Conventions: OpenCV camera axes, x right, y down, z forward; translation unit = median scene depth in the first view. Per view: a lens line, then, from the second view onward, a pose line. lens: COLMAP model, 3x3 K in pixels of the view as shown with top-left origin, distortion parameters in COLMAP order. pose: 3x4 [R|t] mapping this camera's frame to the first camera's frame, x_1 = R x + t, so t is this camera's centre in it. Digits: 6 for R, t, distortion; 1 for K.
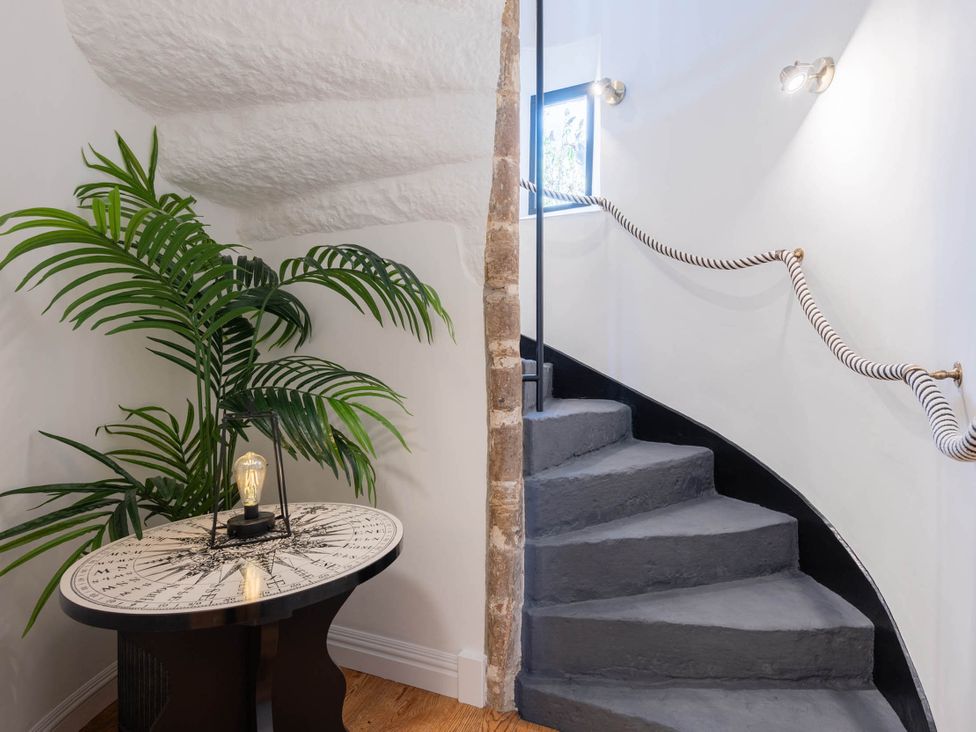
lens RADIAL K [[576.7, 0, 430.9], [0, 576.7, 371.1], [0, 0, 1]] dist [0.047682, -0.036560]
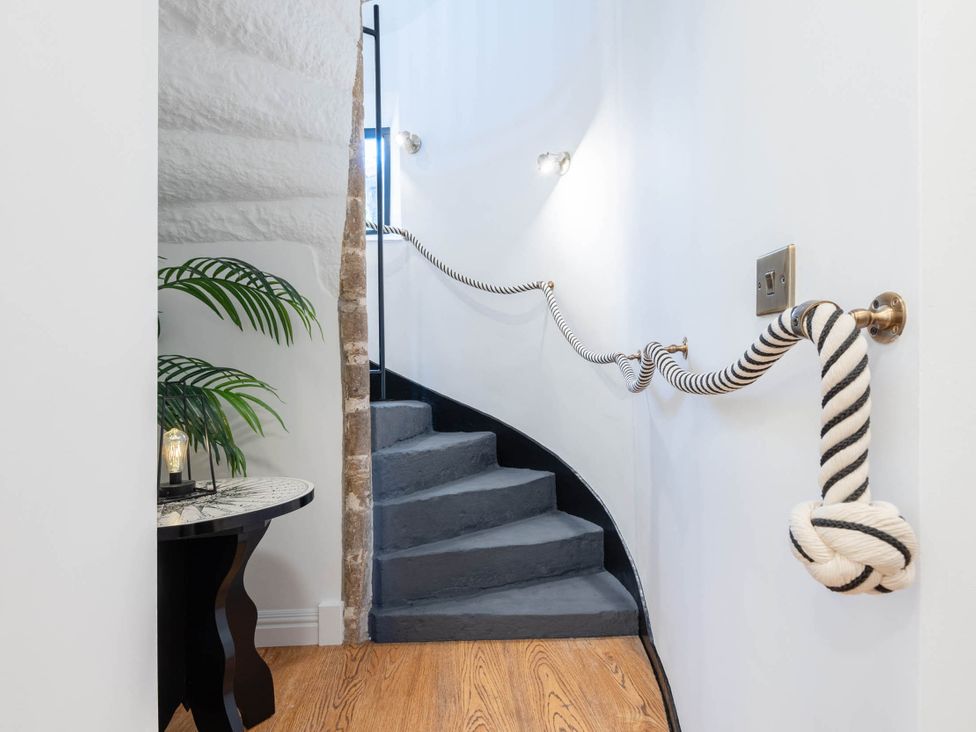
lens RADIAL K [[576.7, 0, 430.9], [0, 576.7, 371.1], [0, 0, 1]] dist [0.047682, -0.036560]
pose [[0.930106, -0.009472, 0.367168, -0.180743], [0.020560, 0.999443, -0.026301, 0.045238], [-0.366715, 0.032012, 0.929783, -0.216624]]
